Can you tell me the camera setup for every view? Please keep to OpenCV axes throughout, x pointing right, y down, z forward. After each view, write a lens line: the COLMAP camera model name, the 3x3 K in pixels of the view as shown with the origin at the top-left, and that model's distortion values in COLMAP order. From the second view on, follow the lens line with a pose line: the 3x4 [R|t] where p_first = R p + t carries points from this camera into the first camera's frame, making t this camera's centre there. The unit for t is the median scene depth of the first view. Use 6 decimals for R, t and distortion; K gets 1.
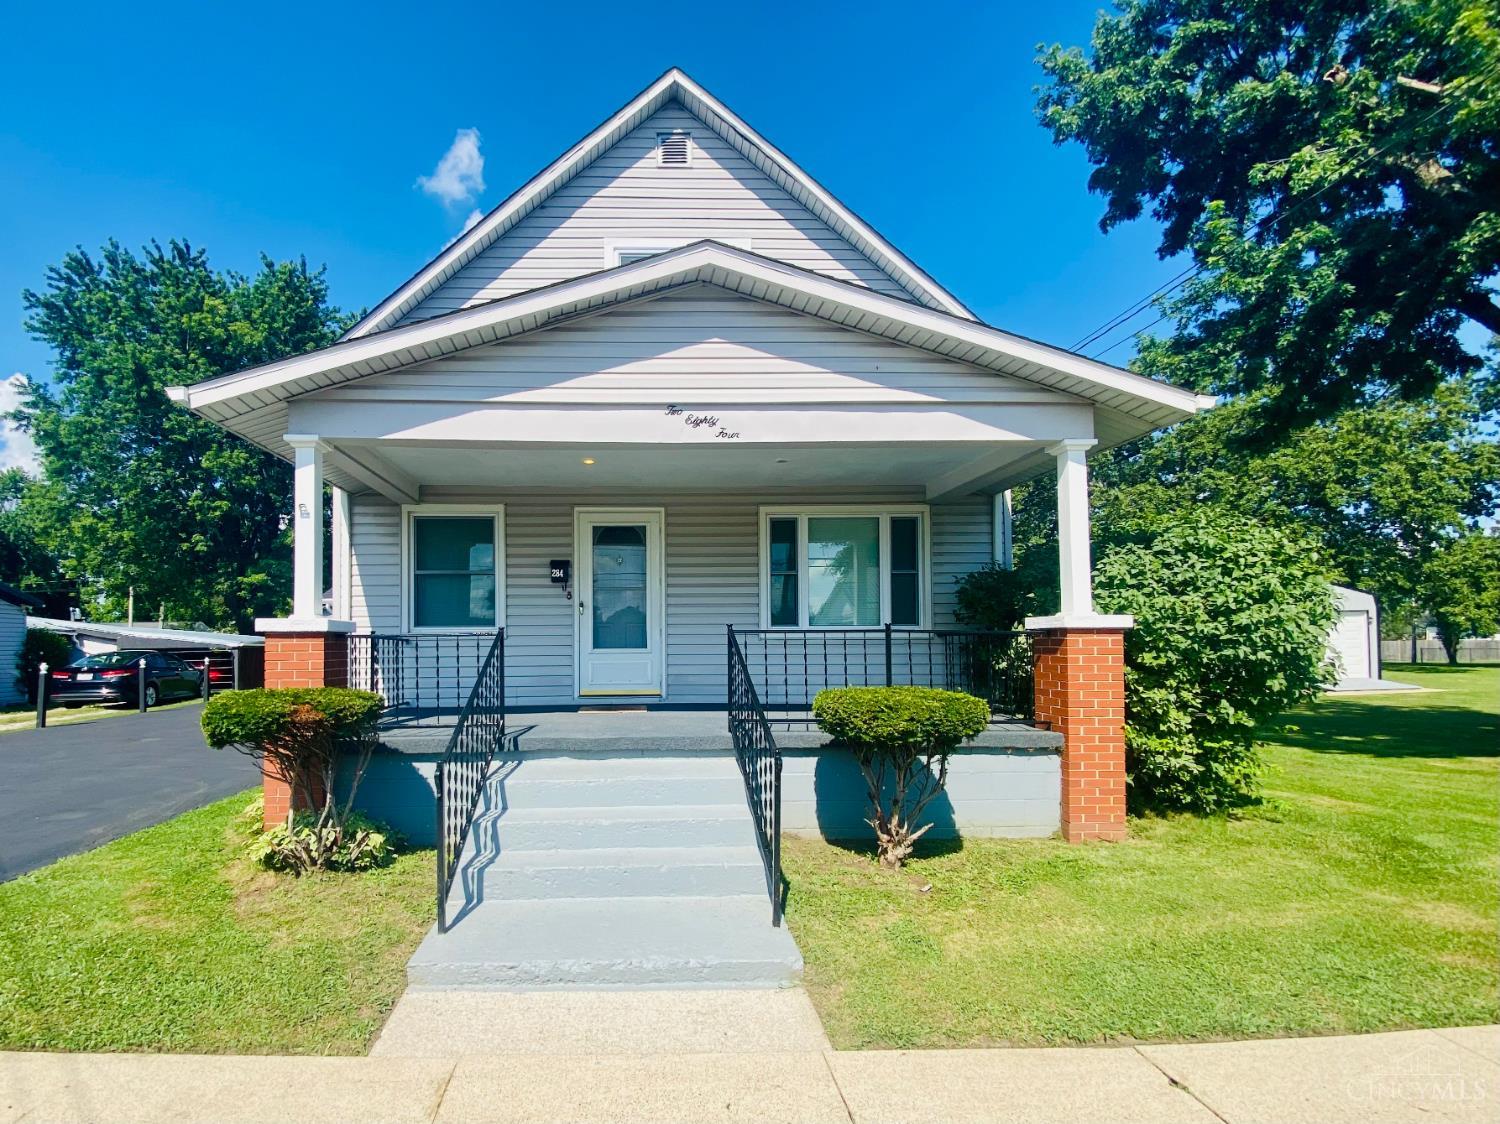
lens RADIAL K [[682.6, 0, 639.3], [0, 682.6, 632.9], [0, 0, 1]] dist [0.023413, -0.021915]
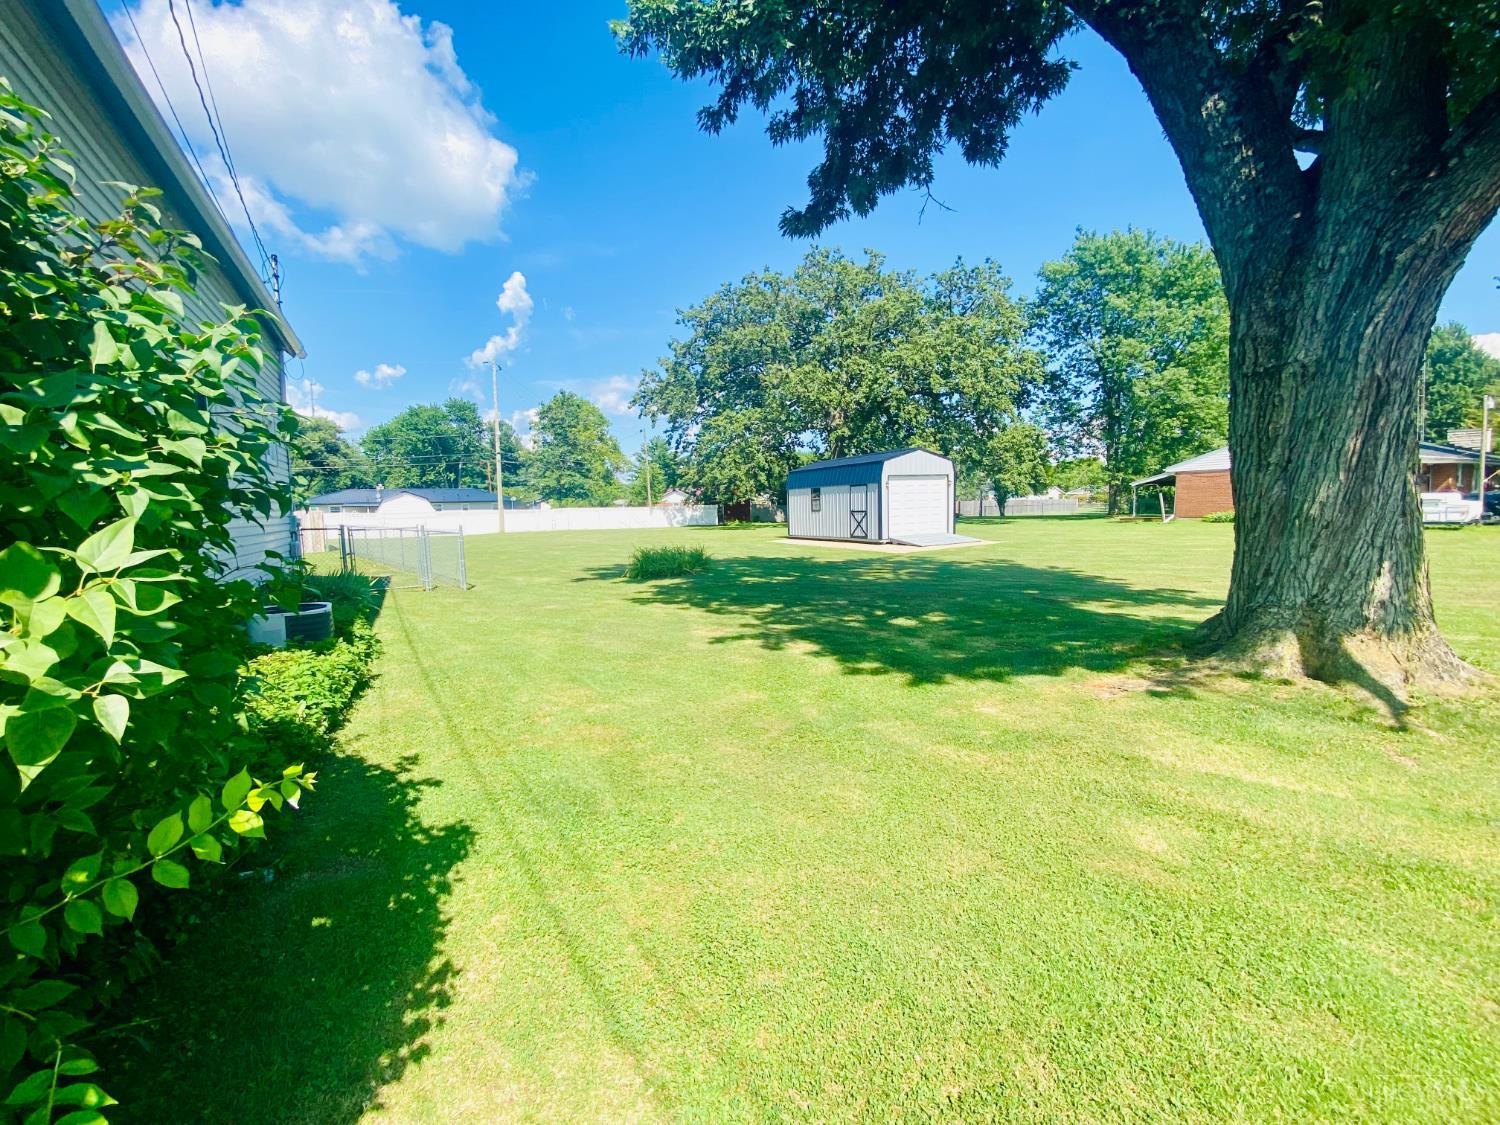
lens RADIAL K [[615.0, 0, 730.1], [0, 615.0, 557.8], [0, 0, 1]] dist [0.025058, -0.020830]
pose [[0.894636, -0.051617, 0.443804, 0.786156], [0.010395, 0.995440, 0.094821, 0.011516], [-0.446675, -0.080217, 0.891093, 0.656149]]
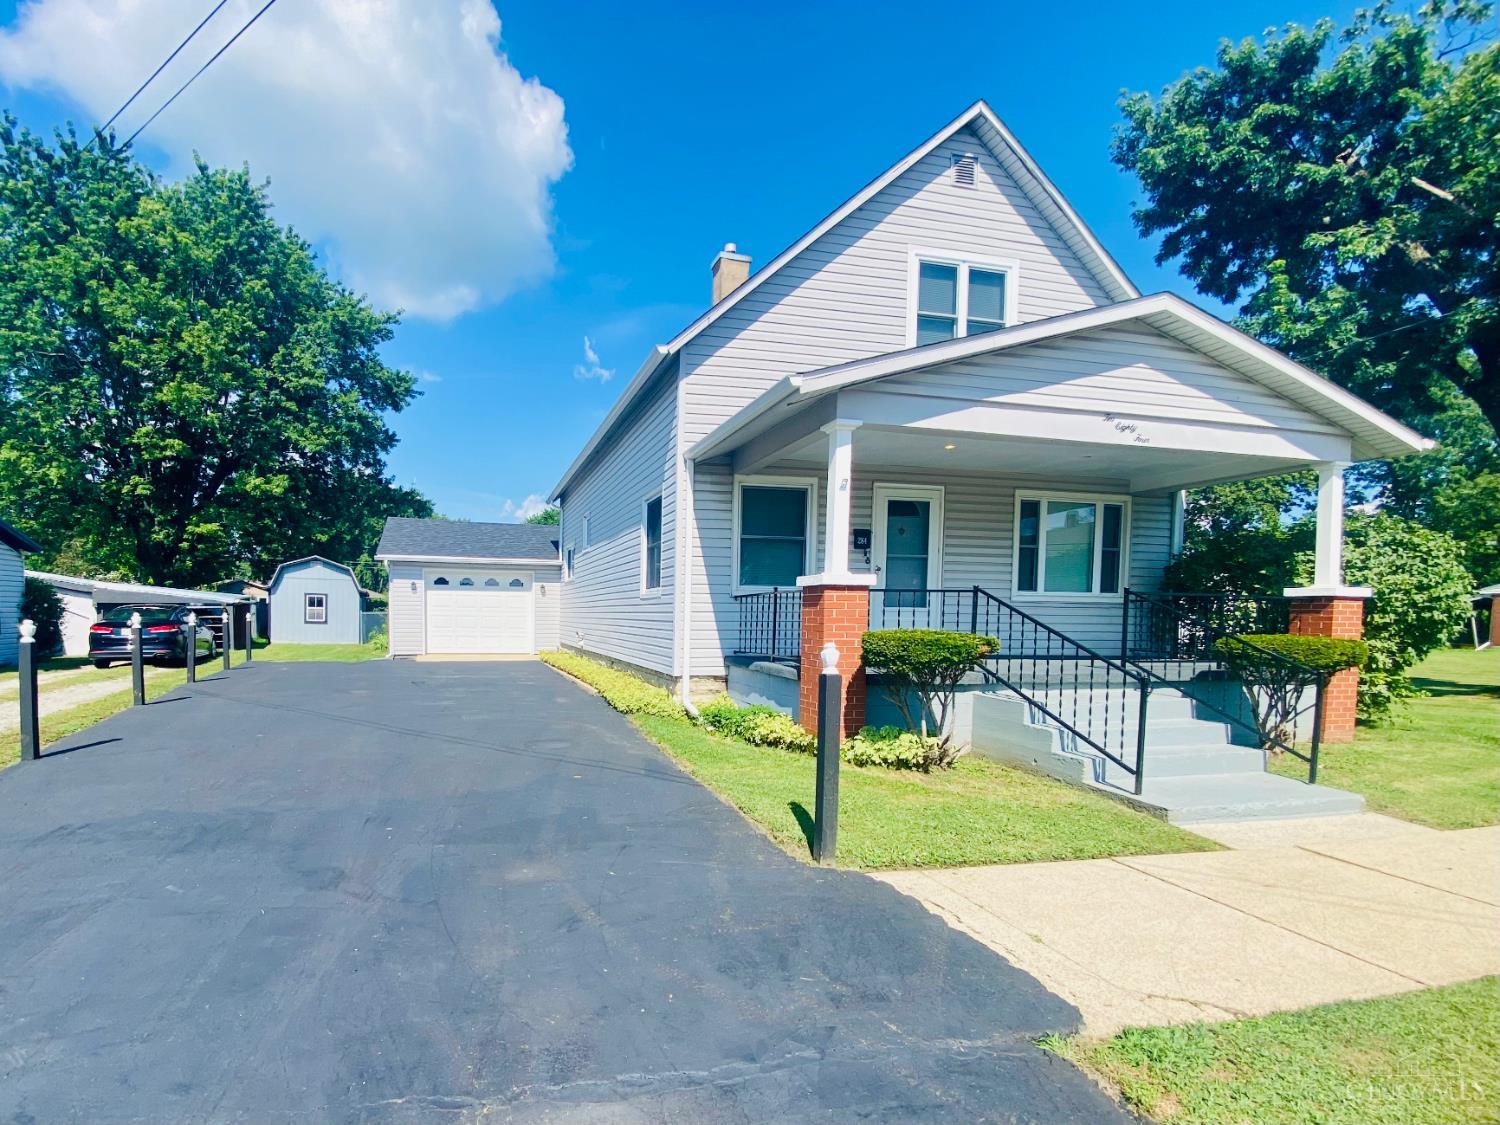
lens RADIAL K [[707.5, 0, 616.3], [0, 707.5, 650.4], [0, 0, 1]] dist [0.018424, -0.020905]
pose [[0.981390, 0.005909, 0.191936, -0.756186], [-0.019360, 0.997478, 0.068281, 0.023453], [-0.191048, -0.070726, 0.979029, -0.103466]]
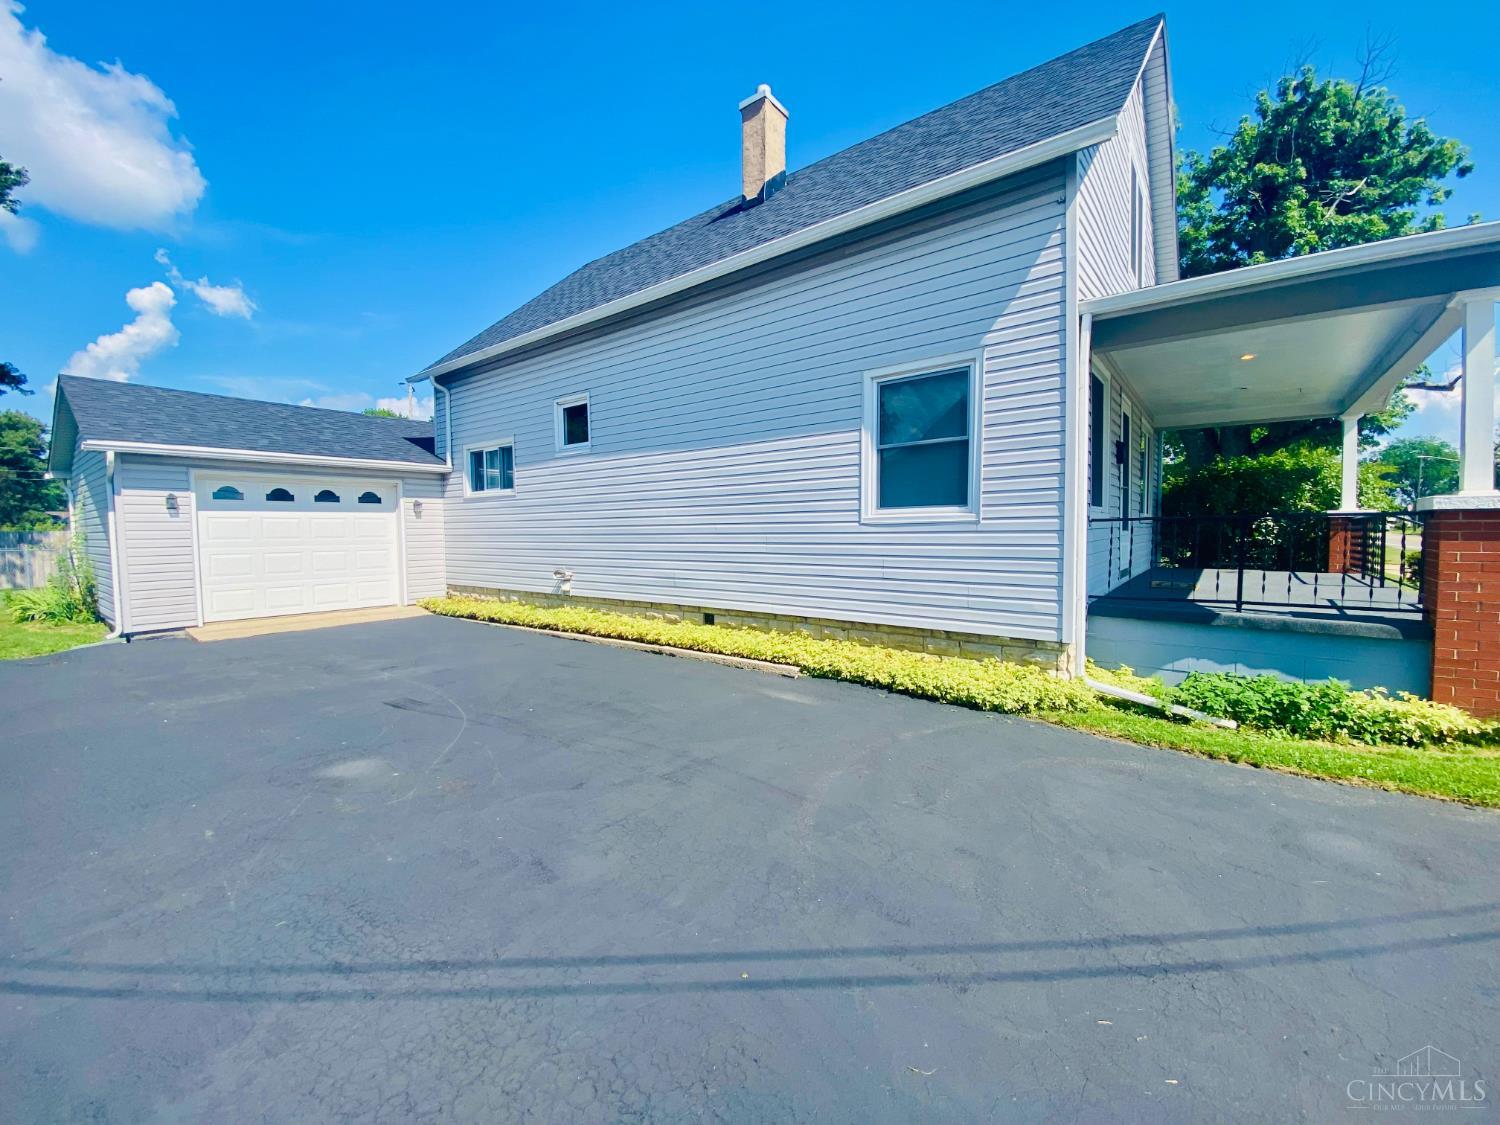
lens RADIAL K [[615.0, 0, 730.1], [0, 615.0, 557.8], [0, 0, 1]] dist [0.025058, -0.020830]
pose [[0.648698, -0.035046, 0.760238, -1.181337], [-0.006835, 0.998631, 0.051868, 0.020013], [-0.761015, -0.038843, 0.647570, 0.862139]]
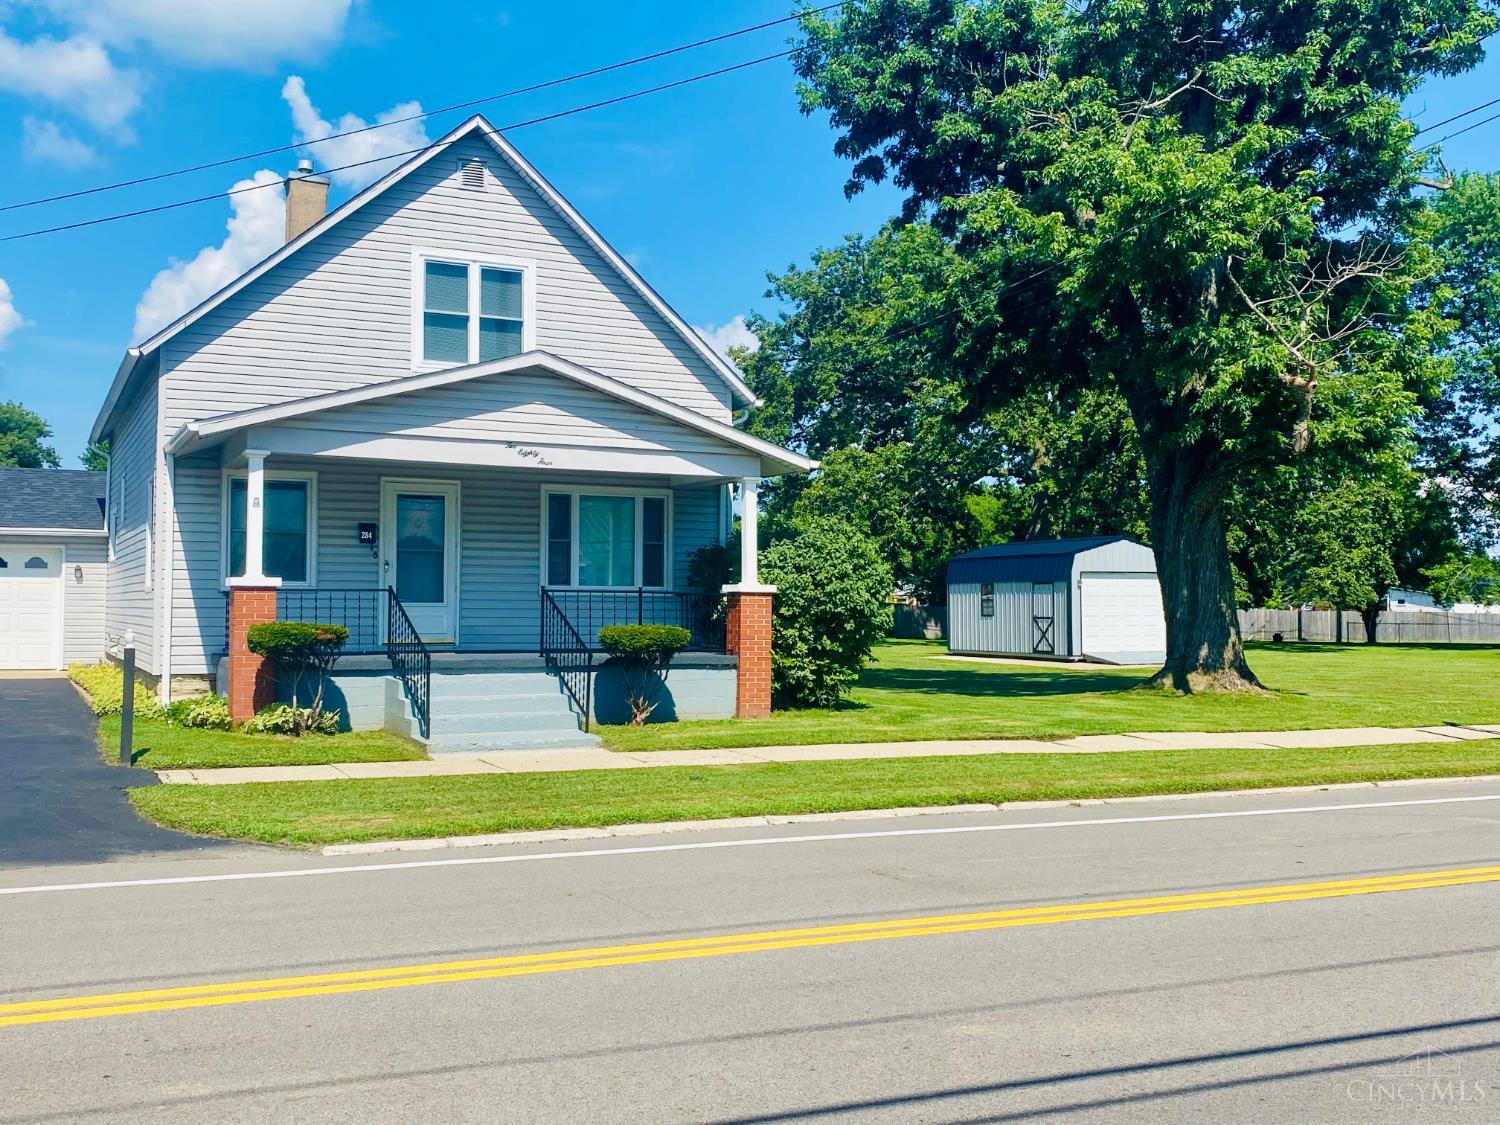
lens RADIAL K [[1515.1, 0, 753.0], [0, 1515.1, 557.0], [0, 0, 1]] dist [0.225592, -0.735037]
pose [[0.910832, 0.025977, 0.411960, -0.585568], [-0.019627, 0.999614, -0.019639, -0.013692], [-0.412311, 0.009802, 0.910990, -1.593672]]
